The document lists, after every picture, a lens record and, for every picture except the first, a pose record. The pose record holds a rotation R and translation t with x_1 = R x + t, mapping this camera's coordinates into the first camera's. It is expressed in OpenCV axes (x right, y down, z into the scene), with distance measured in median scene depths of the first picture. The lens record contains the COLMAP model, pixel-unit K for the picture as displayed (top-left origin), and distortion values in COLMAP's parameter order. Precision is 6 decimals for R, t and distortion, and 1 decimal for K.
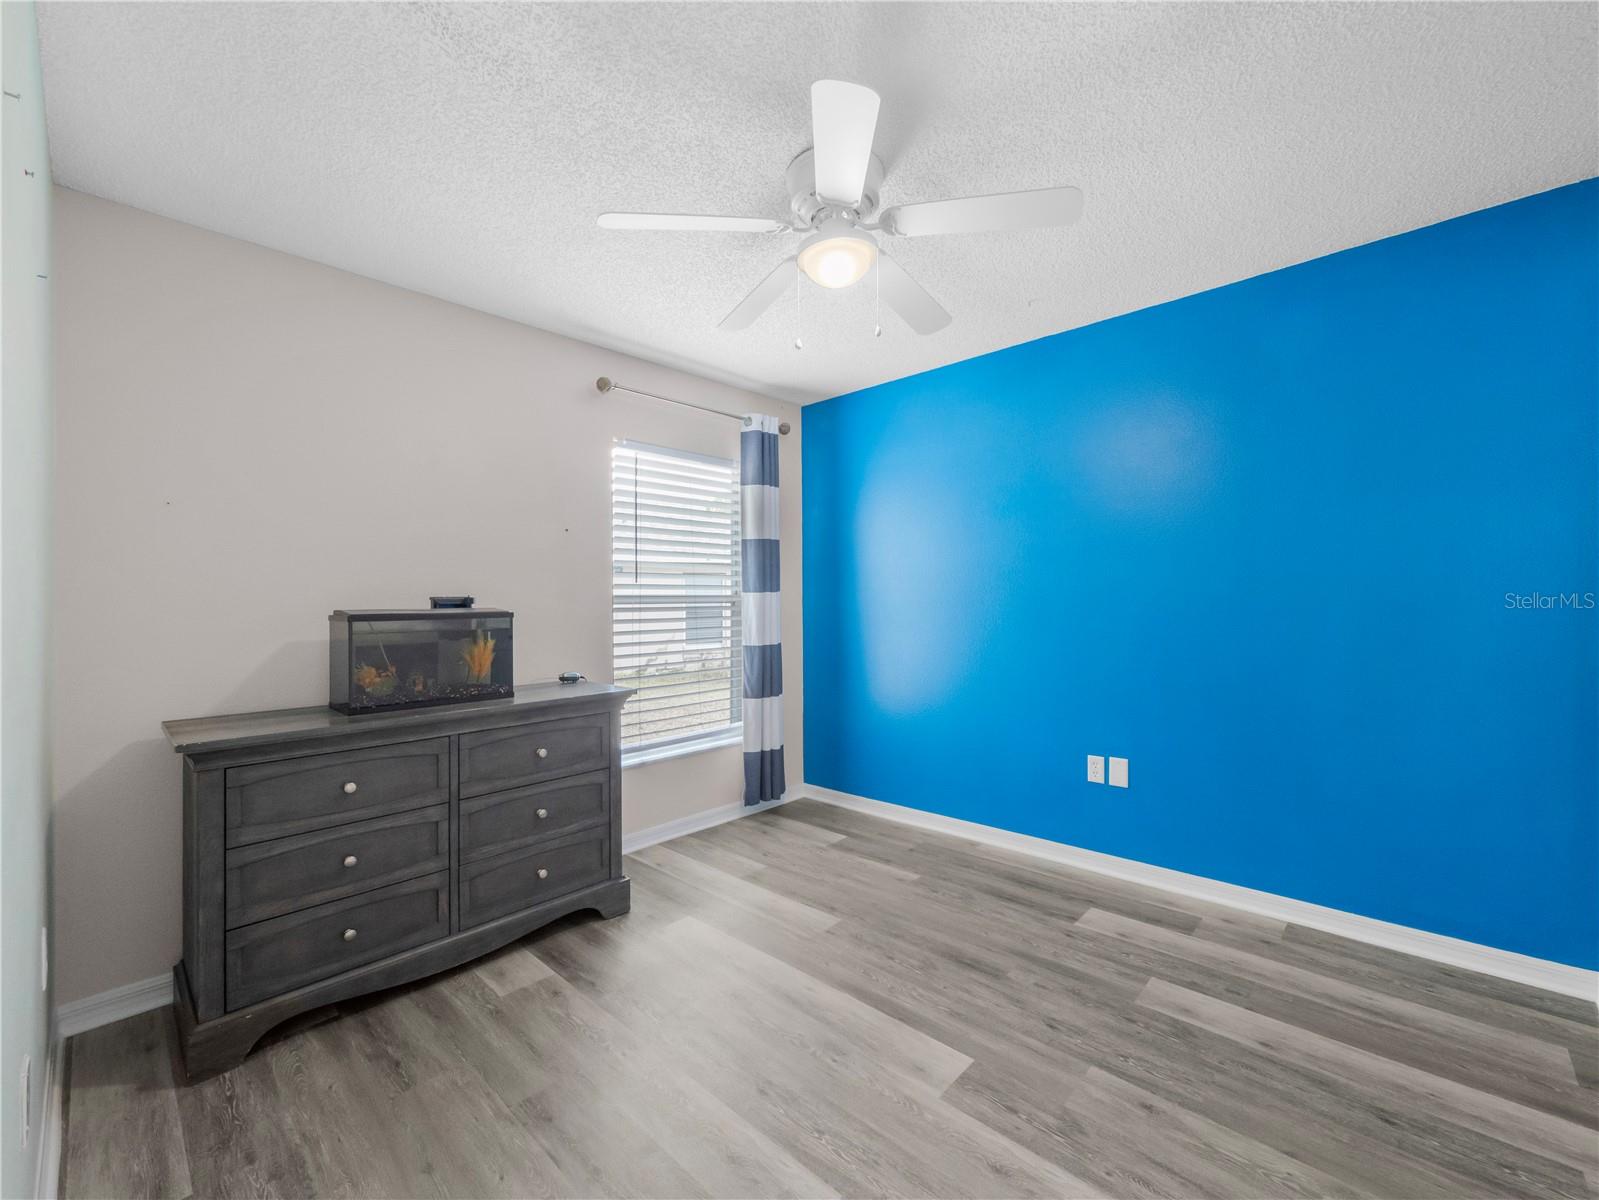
lens RADIAL K [[668.9, 0, 803.8], [0, 668.9, 597.7], [0, 0, 1]] dist [-0.002337, 0.001572]
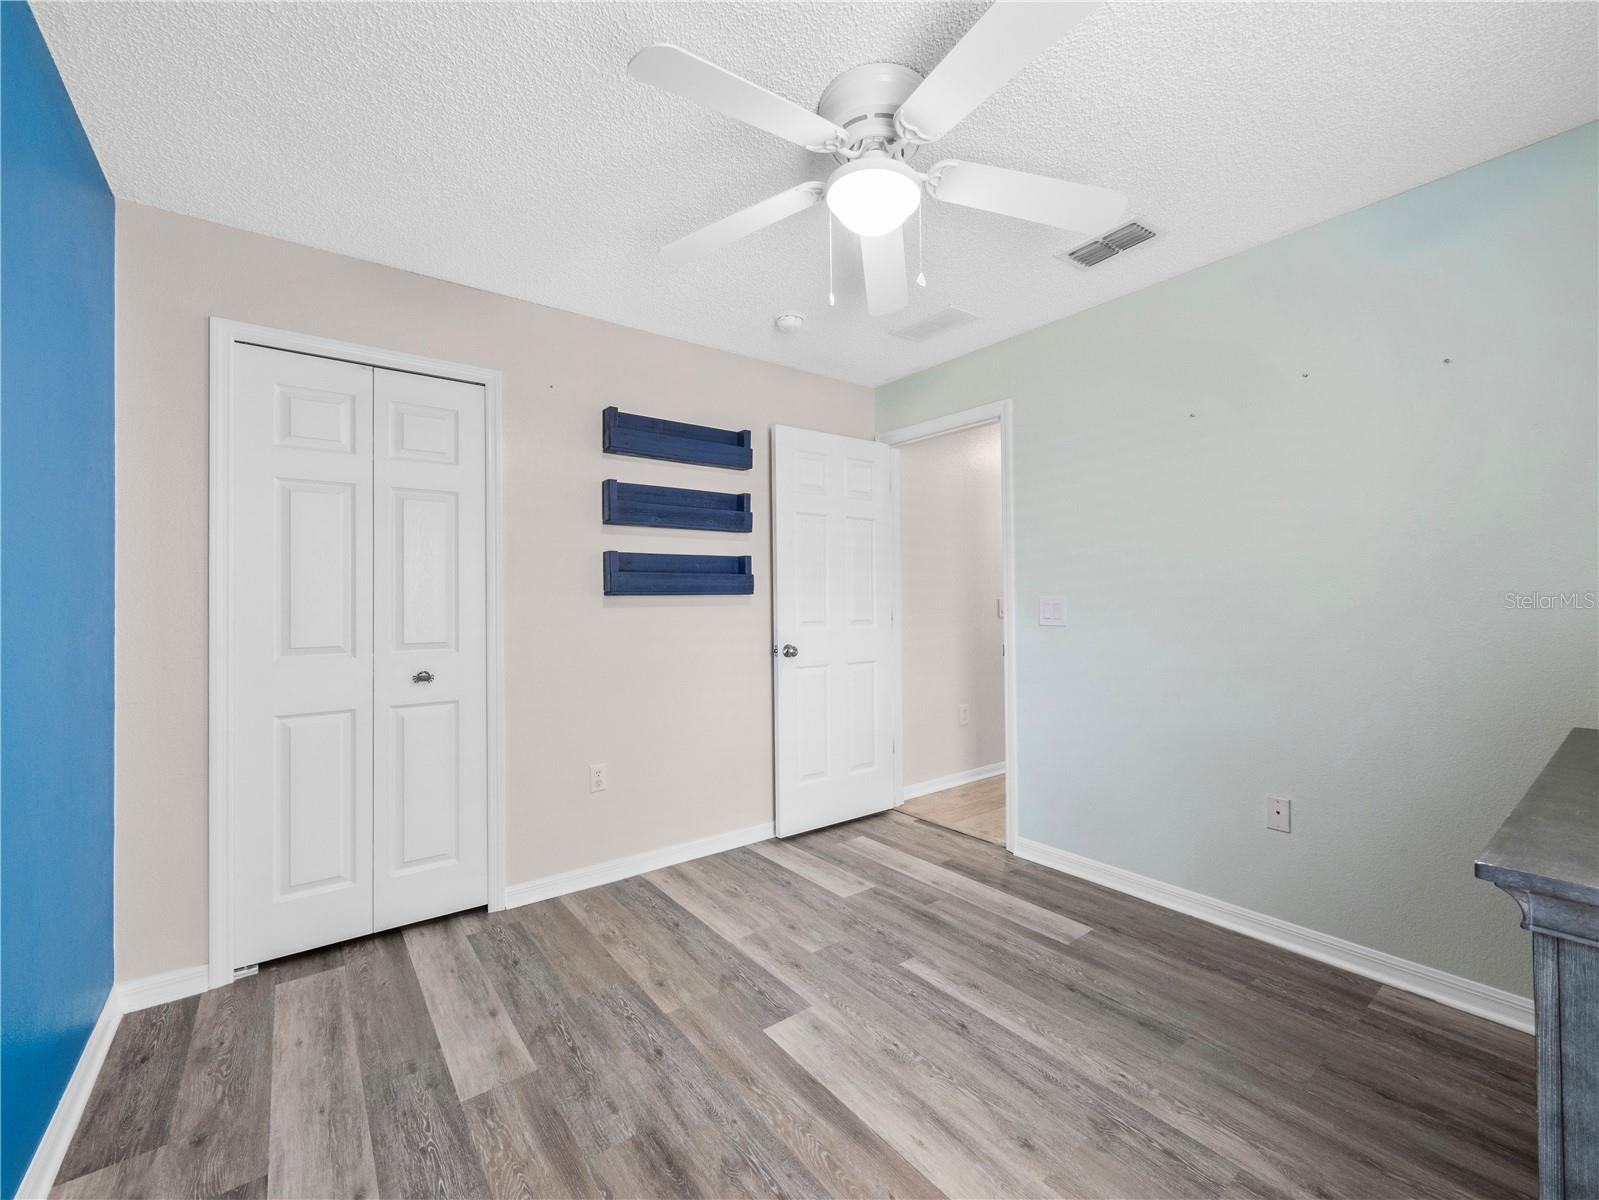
lens RADIAL K [[668.9, 0, 803.5], [0, 668.9, 597.2], [0, 0, 1]] dist [-0.002337, 0.001572]
pose [[-0.986782, 0.024790, 0.160147, 0.004129], [0.023750, 0.999683, -0.008405, 0.013960], [-0.160304, -0.004490, -0.987057, 1.933936]]
